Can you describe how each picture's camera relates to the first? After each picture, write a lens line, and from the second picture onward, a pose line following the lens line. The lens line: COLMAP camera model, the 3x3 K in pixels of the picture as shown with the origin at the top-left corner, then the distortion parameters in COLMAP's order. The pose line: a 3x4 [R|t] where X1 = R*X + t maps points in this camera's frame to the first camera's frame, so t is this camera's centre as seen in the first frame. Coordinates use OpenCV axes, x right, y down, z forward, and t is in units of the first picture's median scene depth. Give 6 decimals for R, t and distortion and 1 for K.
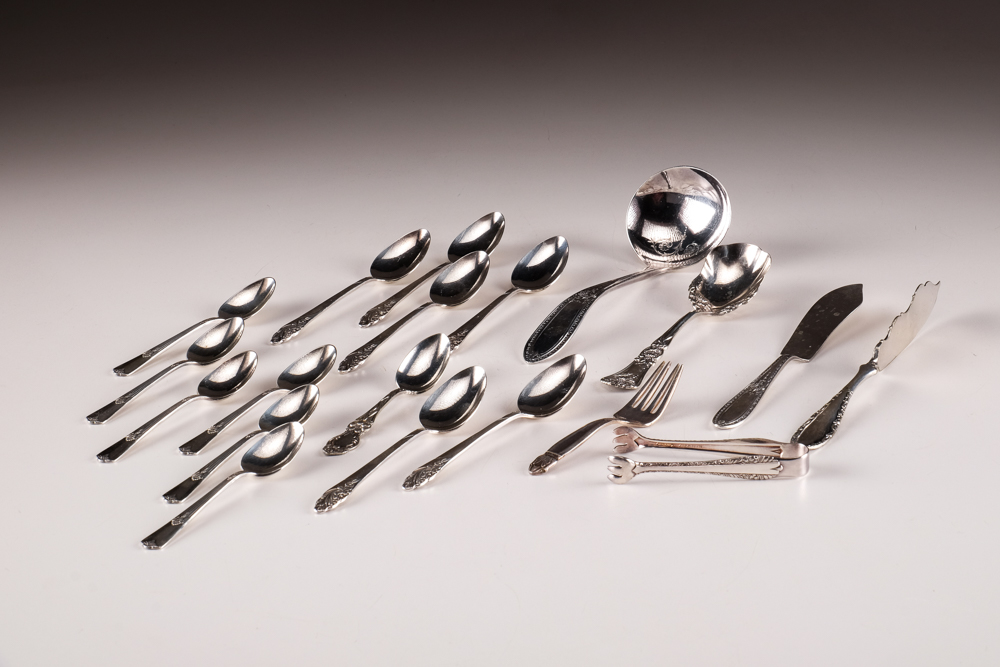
lens RADIAL K [[2251.5, 0, 499.3], [0, 2251.5, 332.2], [0, 0, 1]] dist [-0.068954, 0.000000]
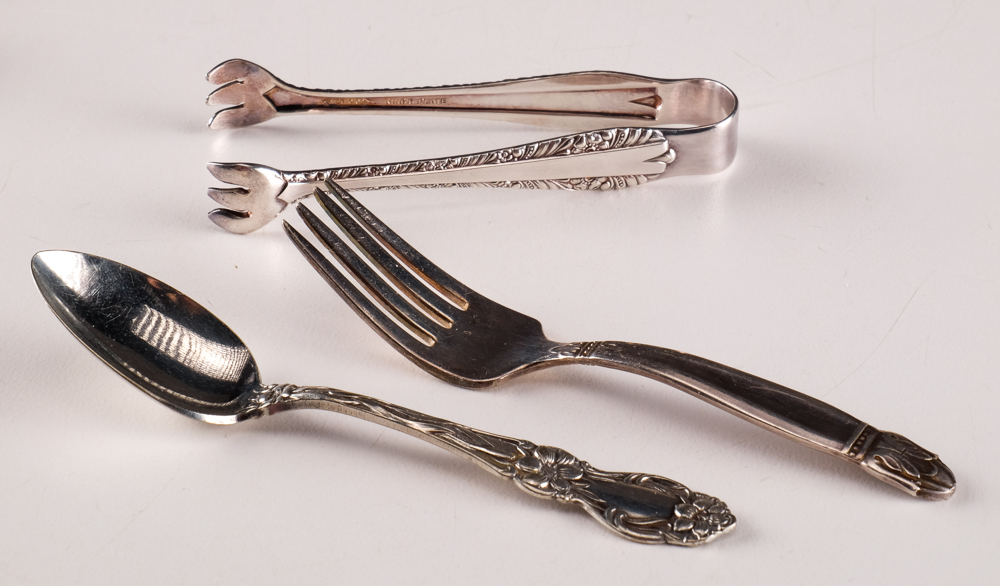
lens RADIAL K [[3162.6, 0, 498.7], [0, 3162.6, 293.2], [0, 0, 1]] dist [-0.229421, 0.000000]
pose [[0.976309, -0.092464, 0.195628, -0.006675], [0.046534, 0.972666, 0.227498, -0.034370], [-0.211316, -0.213005, 0.953926, 0.454479]]
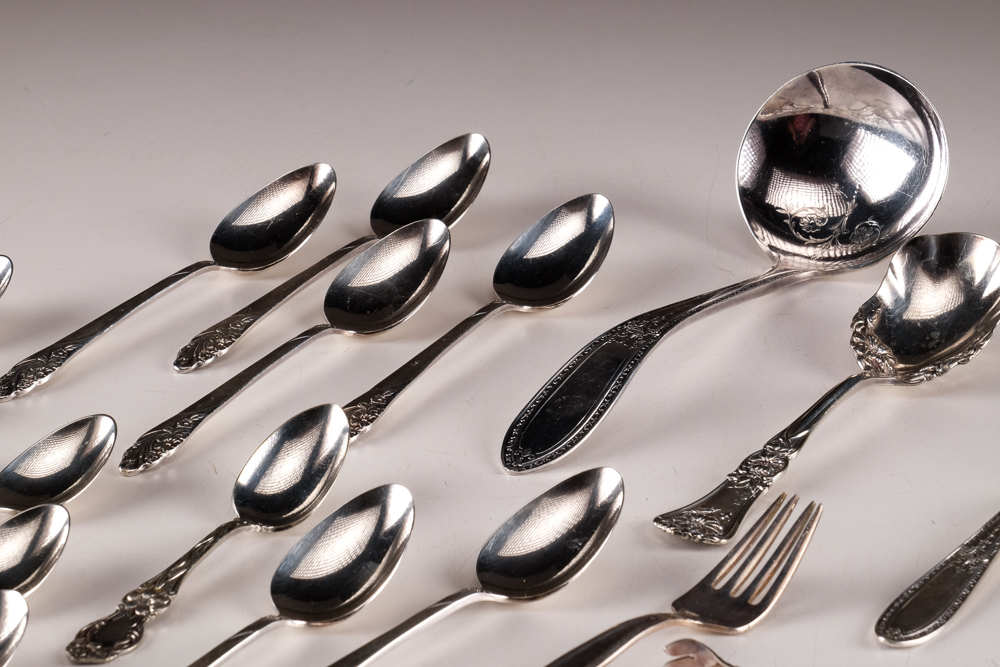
lens RADIAL K [[4089.7, 0, 500.4], [0, 4089.7, 338.4], [0, 0, 1]] dist [-0.252739, 0.000000]
pose [[0.998620, 0.049207, -0.018336, 0.026318], [-0.048450, 0.998037, 0.039694, -0.051265], [0.020254, -0.038751, 0.999044, 0.121663]]
